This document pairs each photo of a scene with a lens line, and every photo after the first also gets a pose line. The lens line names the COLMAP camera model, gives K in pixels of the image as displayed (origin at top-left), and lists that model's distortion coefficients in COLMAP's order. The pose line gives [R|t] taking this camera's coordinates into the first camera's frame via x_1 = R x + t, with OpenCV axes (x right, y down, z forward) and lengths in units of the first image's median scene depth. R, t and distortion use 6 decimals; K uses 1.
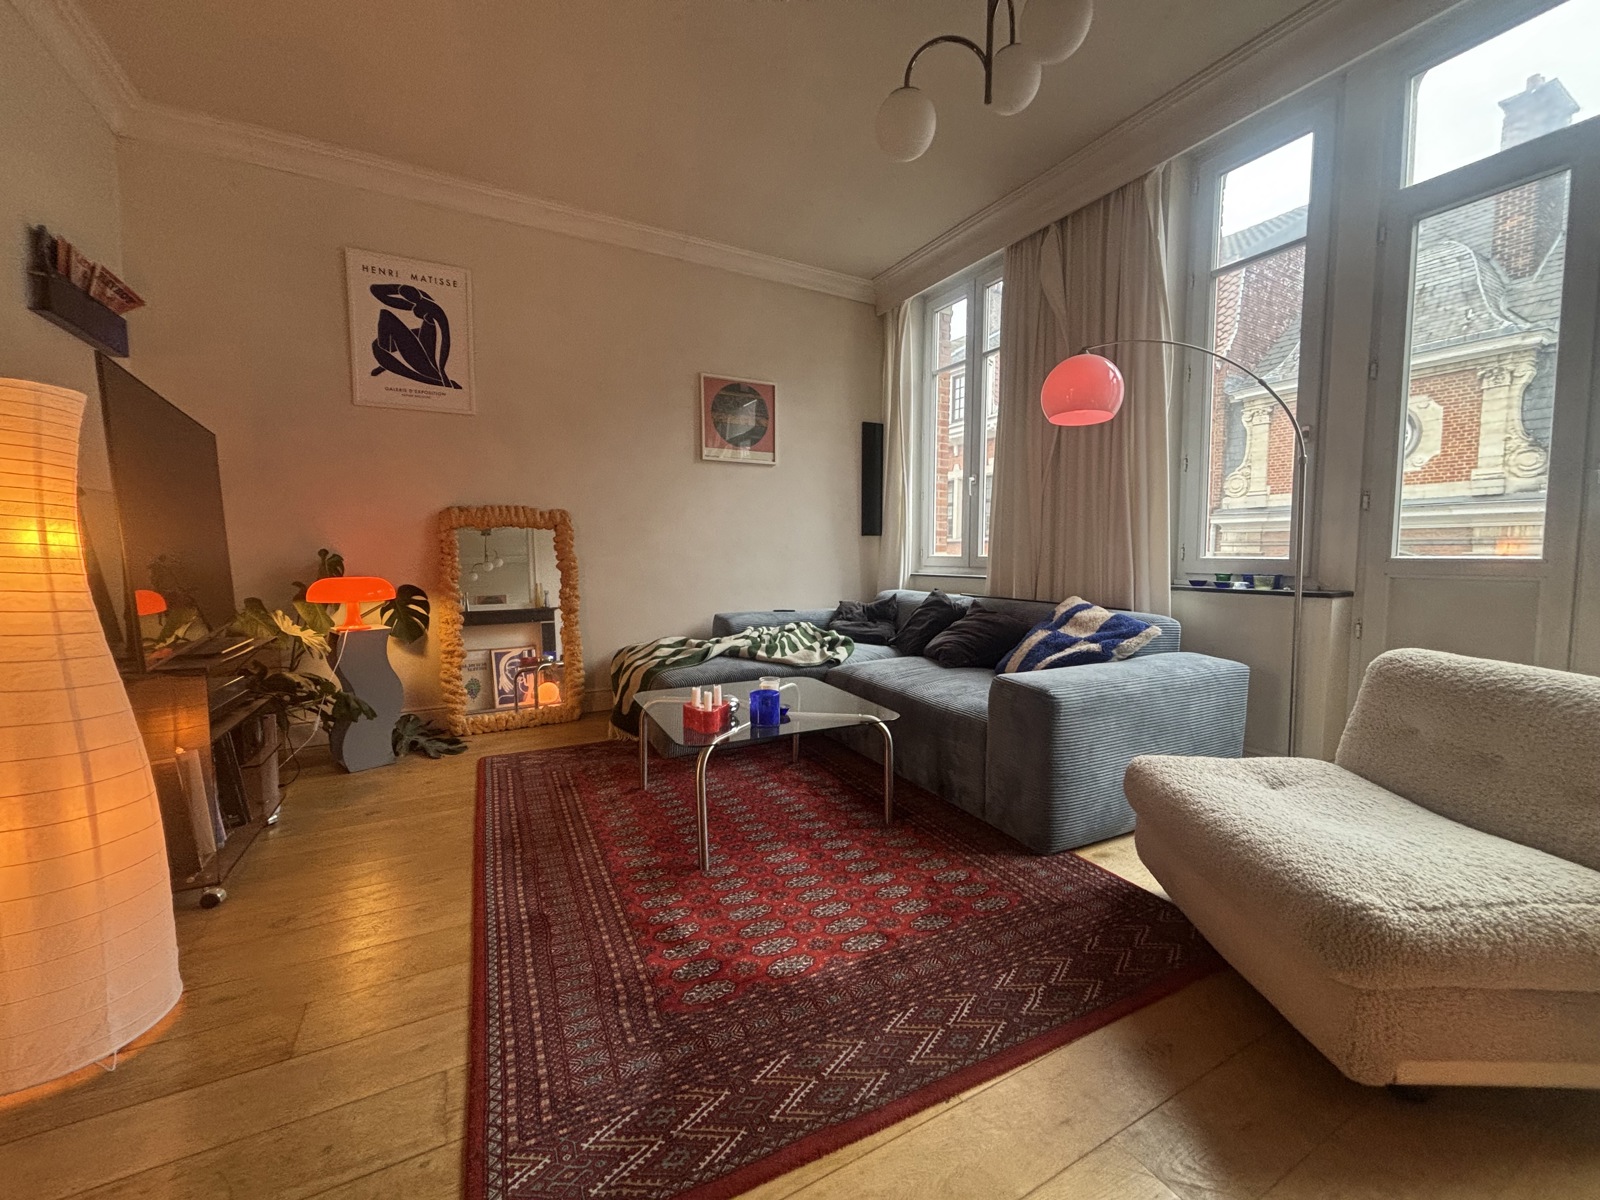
lens RADIAL K [[641.2, 0, 804.7], [0, 641.2, 596.4], [0, 0, 1]] dist [0.001618, -0.000272]
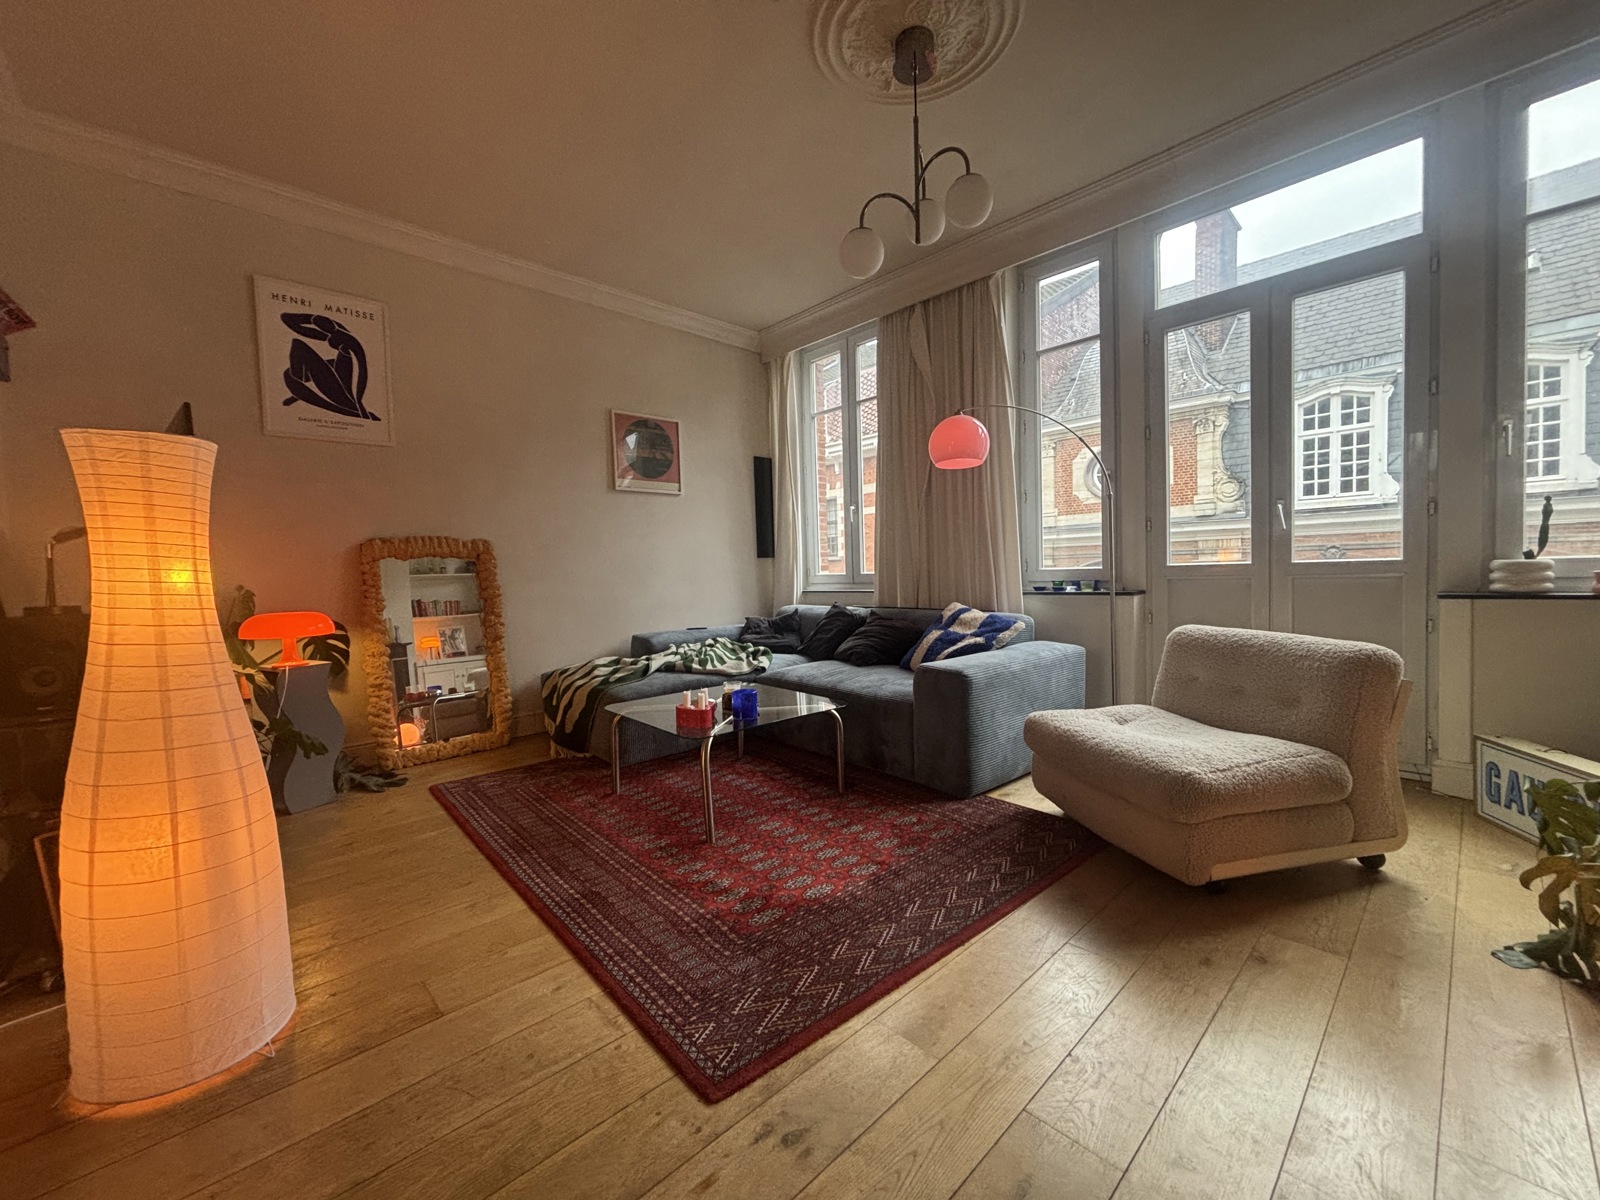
lens RADIAL K [[641.2, 0, 804.9], [0, 641.2, 594.9], [0, 0, 1]] dist [0.001618, -0.000272]
pose [[0.966157, -0.037406, 0.255227, -0.182034], [0.046411, 0.998491, -0.029350, 0.008264], [-0.253744, 0.040202, 0.966435, -0.135463]]
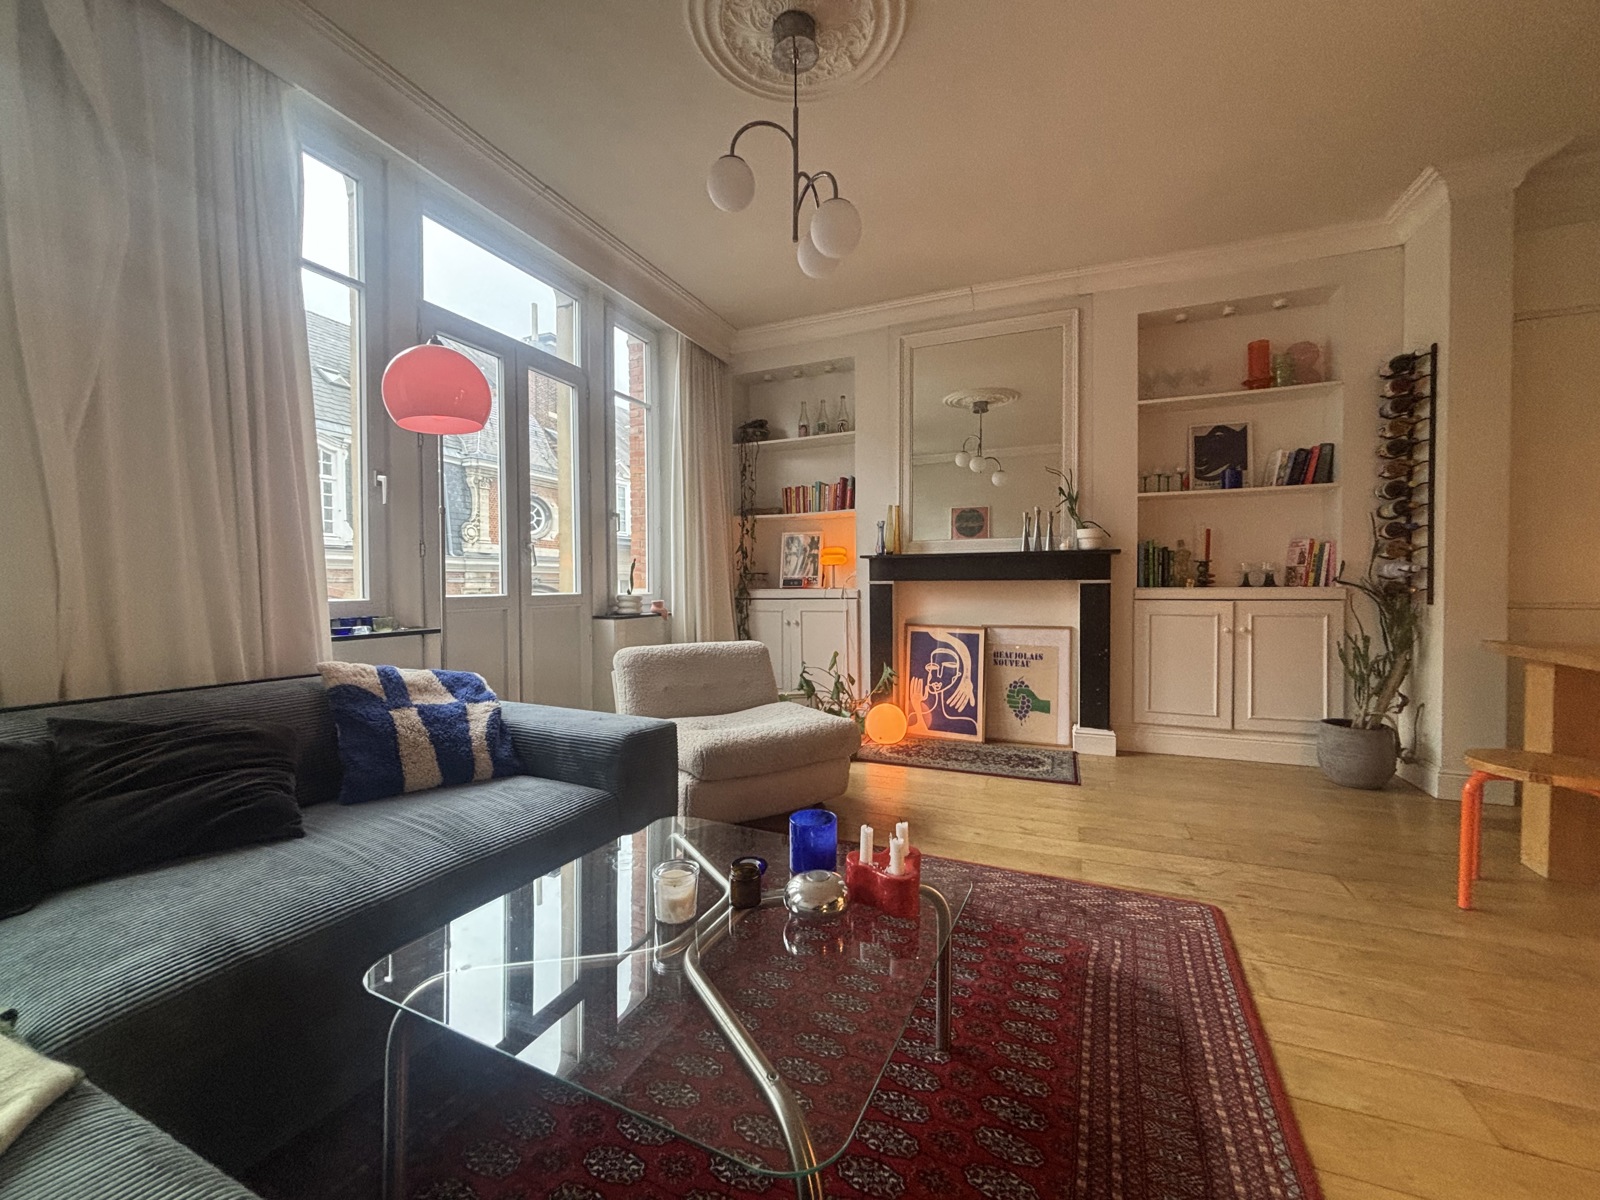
lens RADIAL K [[641.2, 0, 796.6], [0, 641.2, 598.7], [0, 0, 1]] dist [0.001618, -0.000272]
pose [[-0.616625, -0.015223, 0.787110, -0.400351], [0.059156, 0.996090, 0.065608, -0.081942], [-0.785031, 0.087017, -0.613314, 1.012803]]
